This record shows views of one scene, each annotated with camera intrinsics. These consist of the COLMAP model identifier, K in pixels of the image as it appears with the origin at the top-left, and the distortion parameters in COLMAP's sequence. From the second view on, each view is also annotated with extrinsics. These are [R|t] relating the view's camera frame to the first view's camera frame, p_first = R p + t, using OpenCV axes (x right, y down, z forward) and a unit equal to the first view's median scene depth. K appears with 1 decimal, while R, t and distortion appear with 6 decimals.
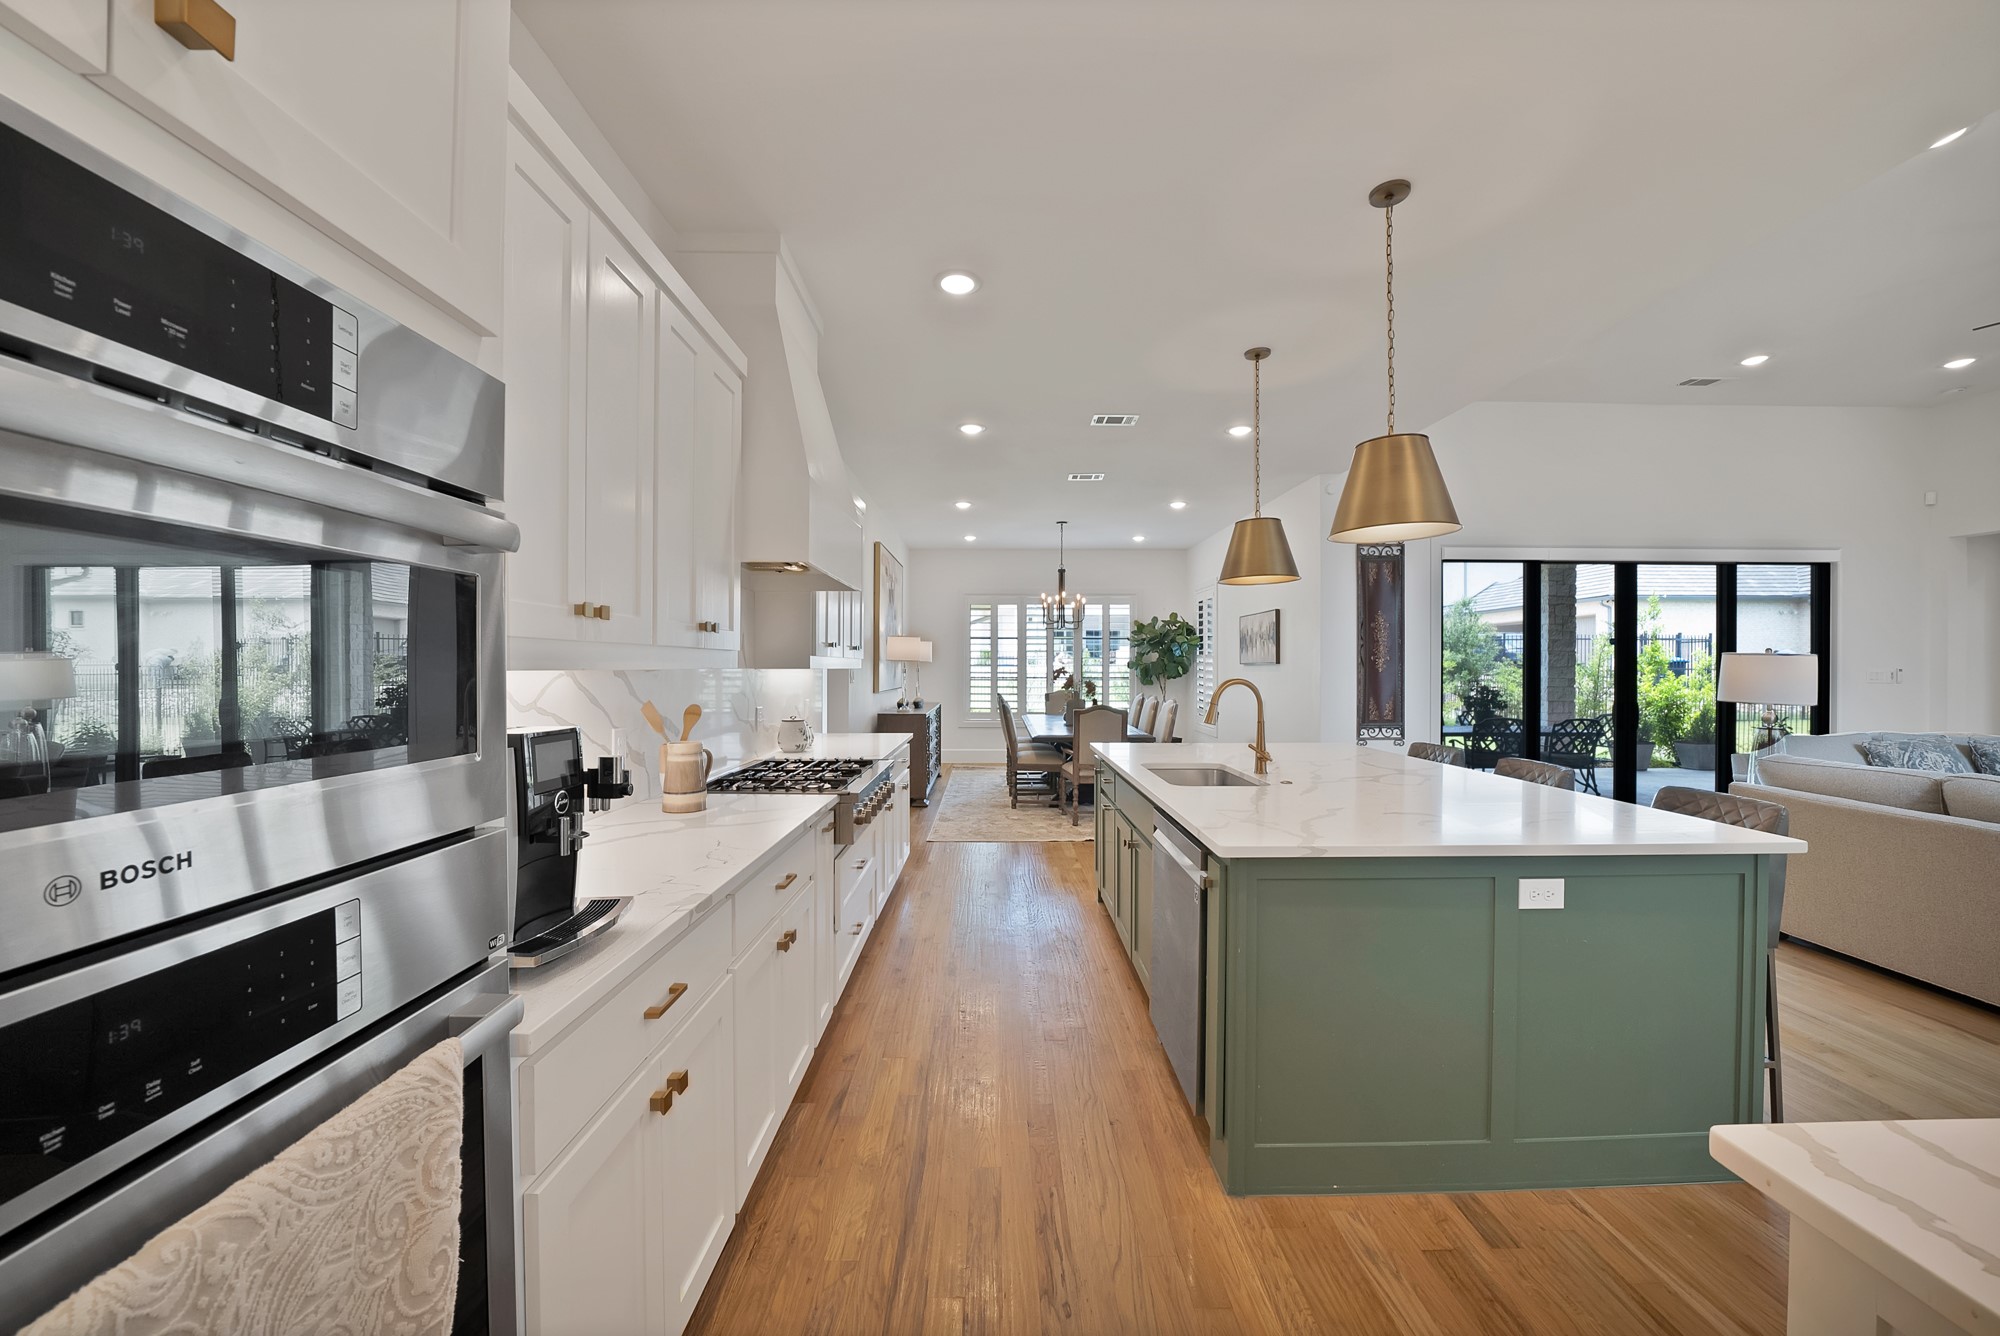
lens RADIAL K [[717.3, 0, 994.5], [0, 717.3, 668.2], [0, 0, 1]] dist [-0.024735, 0.002323]
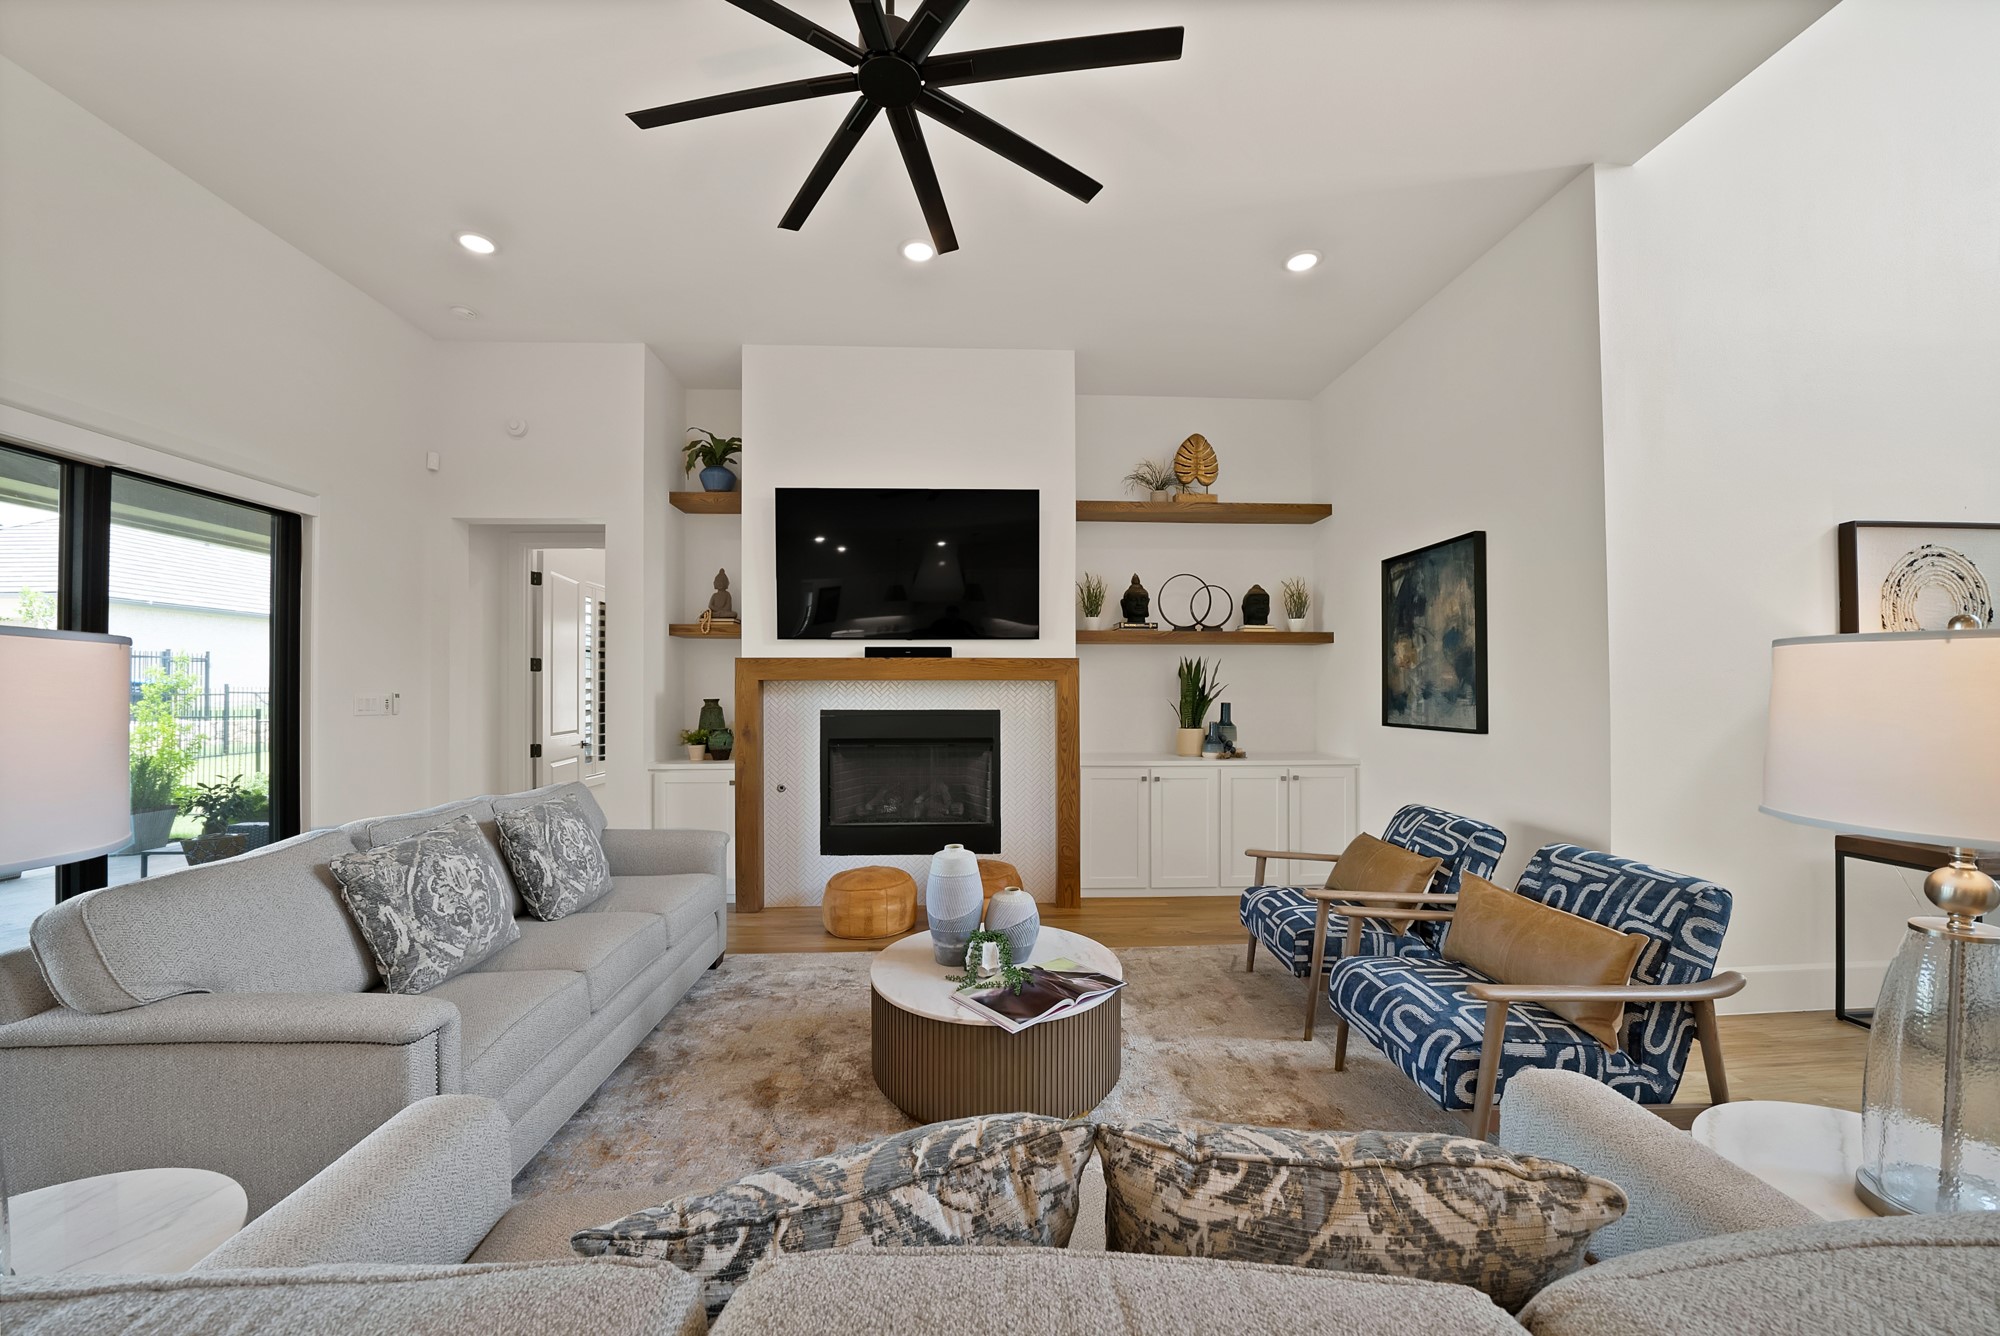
lens RADIAL K [[717.3, 0, 990.0], [0, 717.3, 685.7], [0, 0, 1]] dist [-0.024735, 0.002323]
pose [[-0.051574, 0.007349, 0.998642, 0.580301], [0.003853, 0.999967, -0.007160, -0.000132], [-0.998662, 0.003479, -0.051601, 0.448138]]
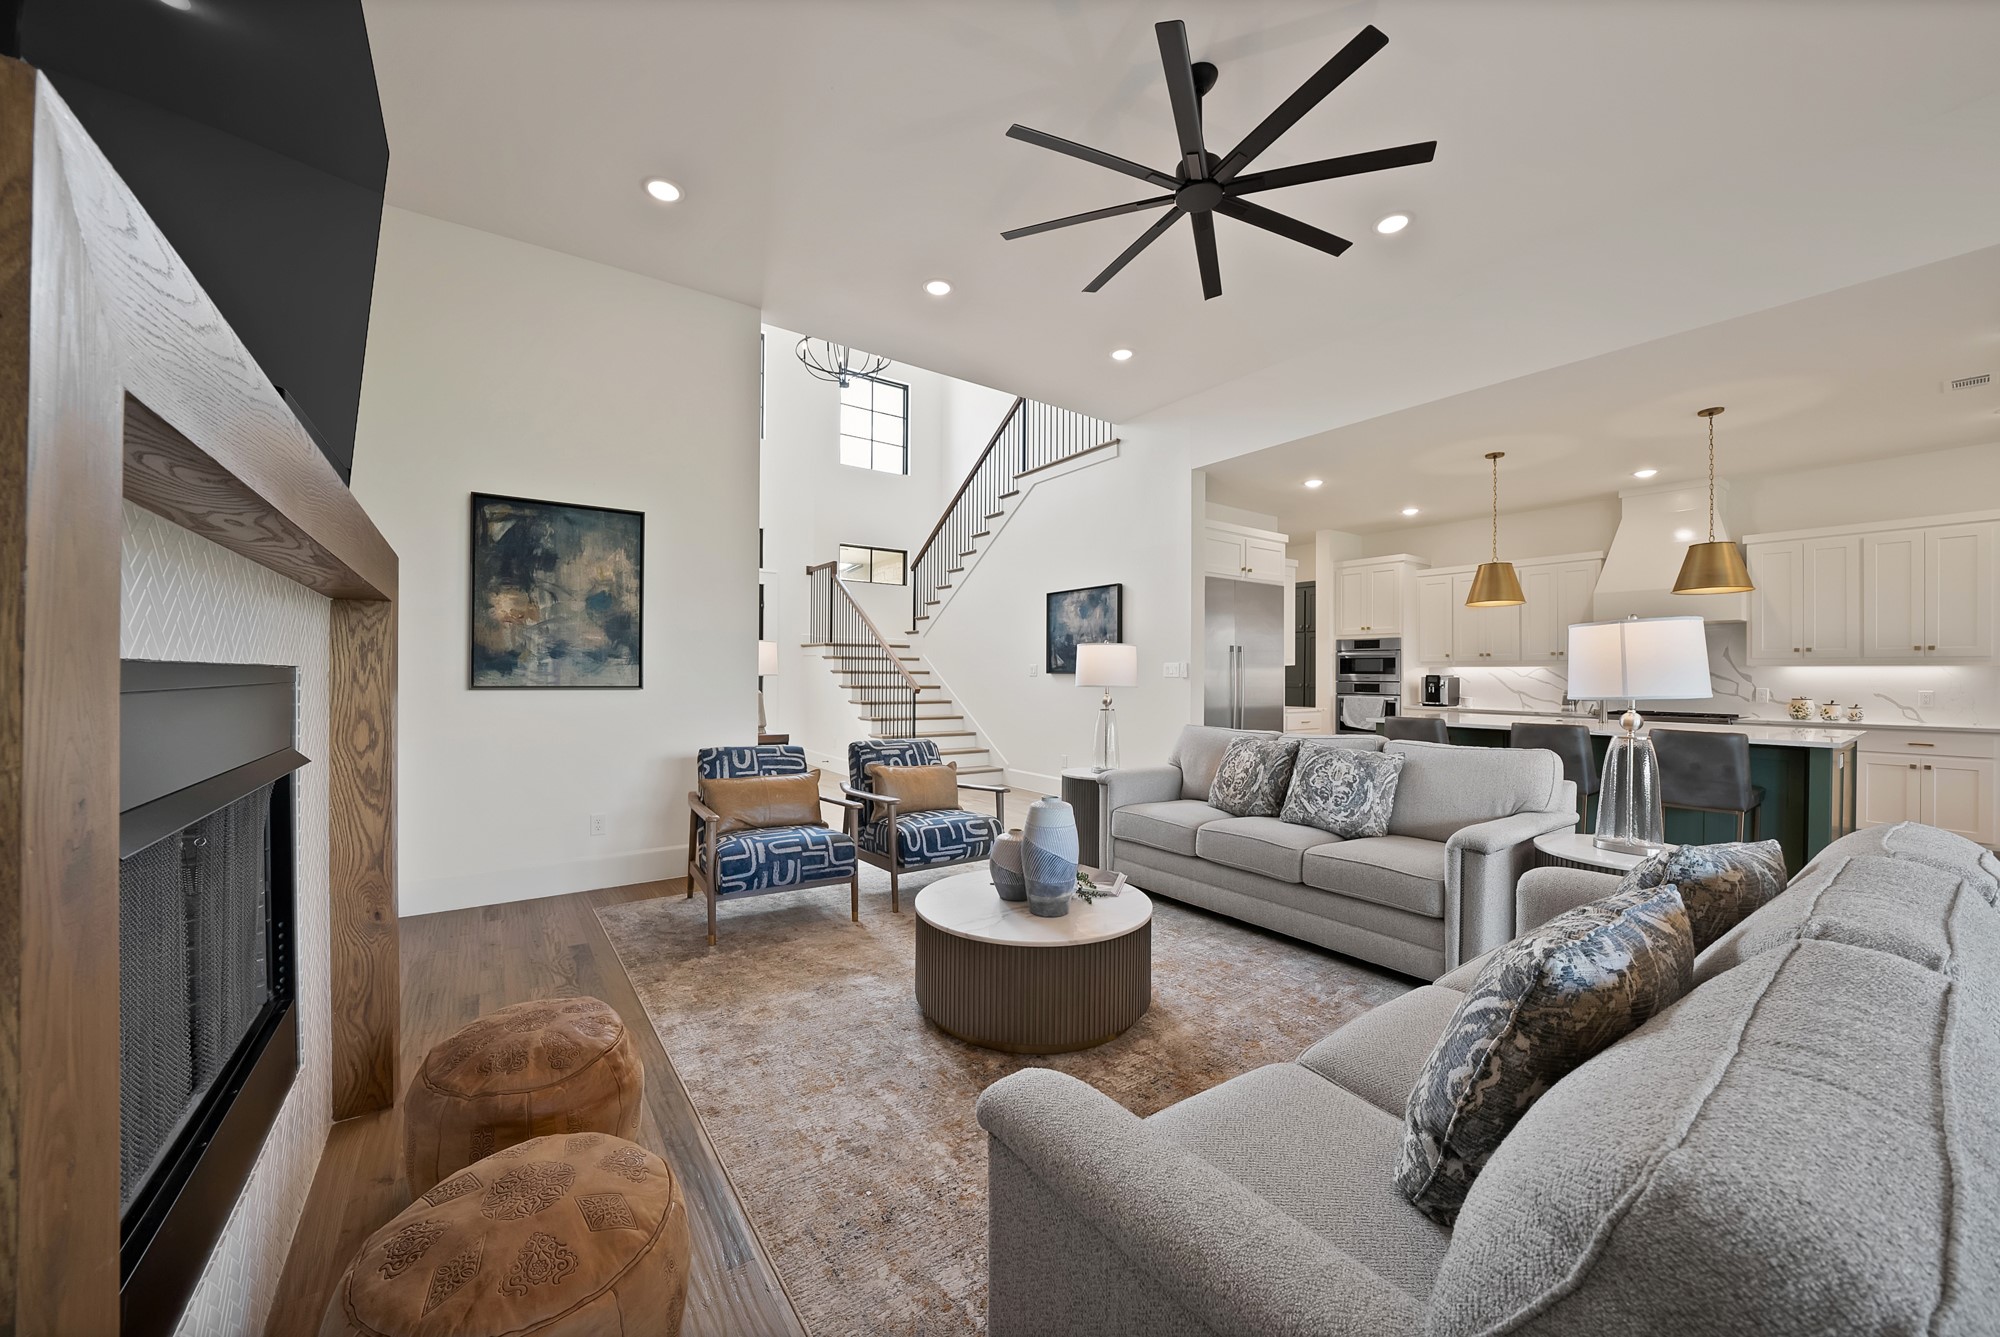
lens RADIAL K [[717.3, 0, 1009.2], [0, 717.3, 676.6], [0, 0, 1]] dist [-0.024735, 0.002323]
pose [[-0.806639, -0.005082, -0.591022, 1.284886], [-0.007225, 0.999973, 0.001262, 0.022470], [0.591000, 0.005288, -0.806654, 0.777050]]
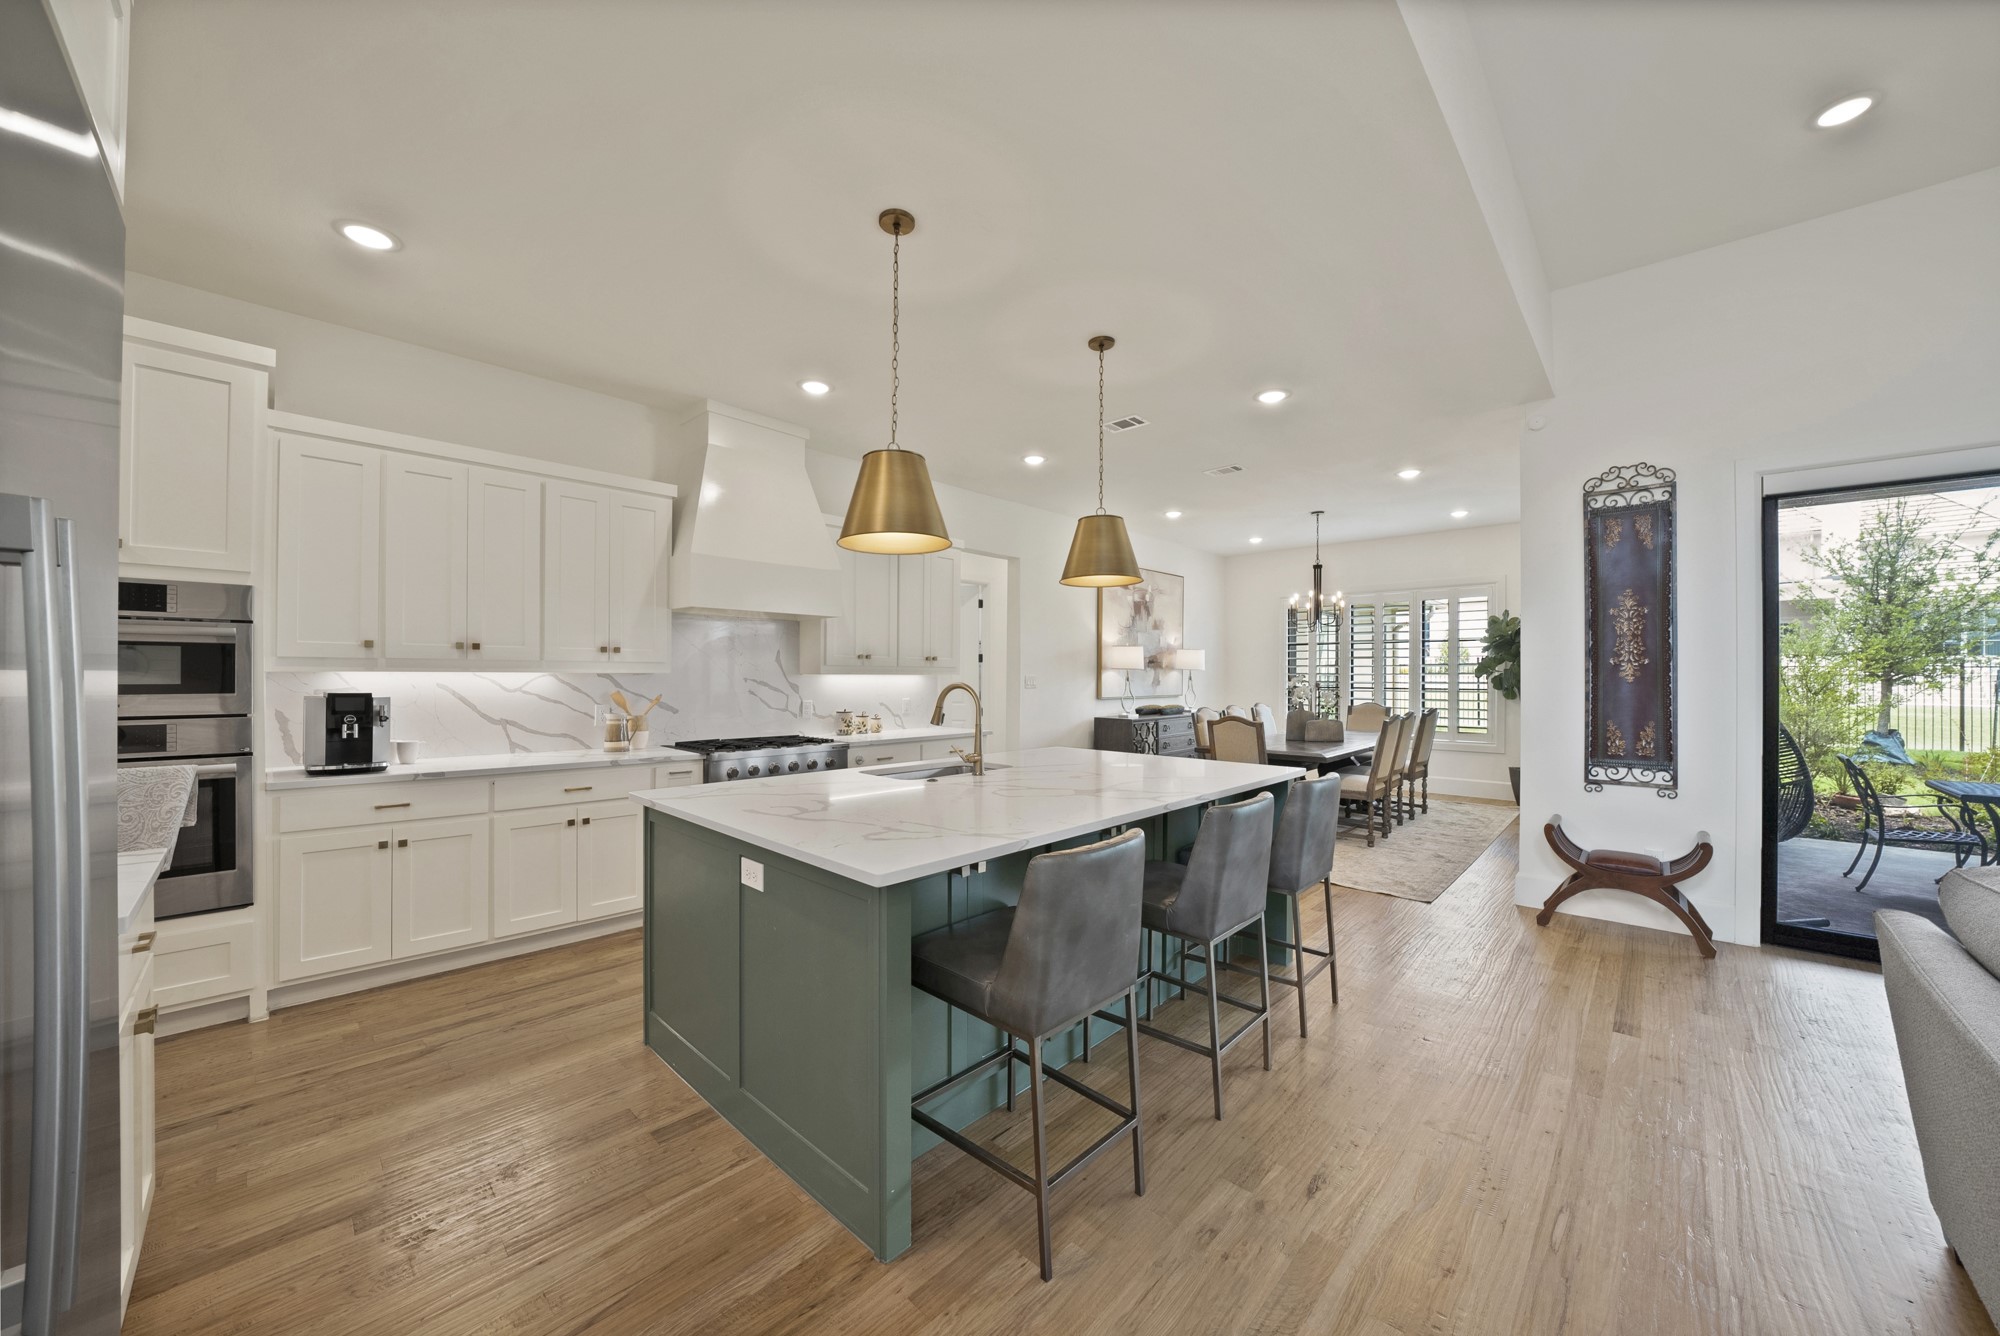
lens RADIAL K [[717.3, 0, 1007.2], [0, 717.3, 672.4], [0, 0, 1]] dist [-0.024735, 0.002323]
pose [[0.733140, -0.002184, -0.680075, 0.562564], [-0.003407, 0.999970, -0.006884, 0.002771], [0.680070, 0.007365, 0.733110, 0.134207]]
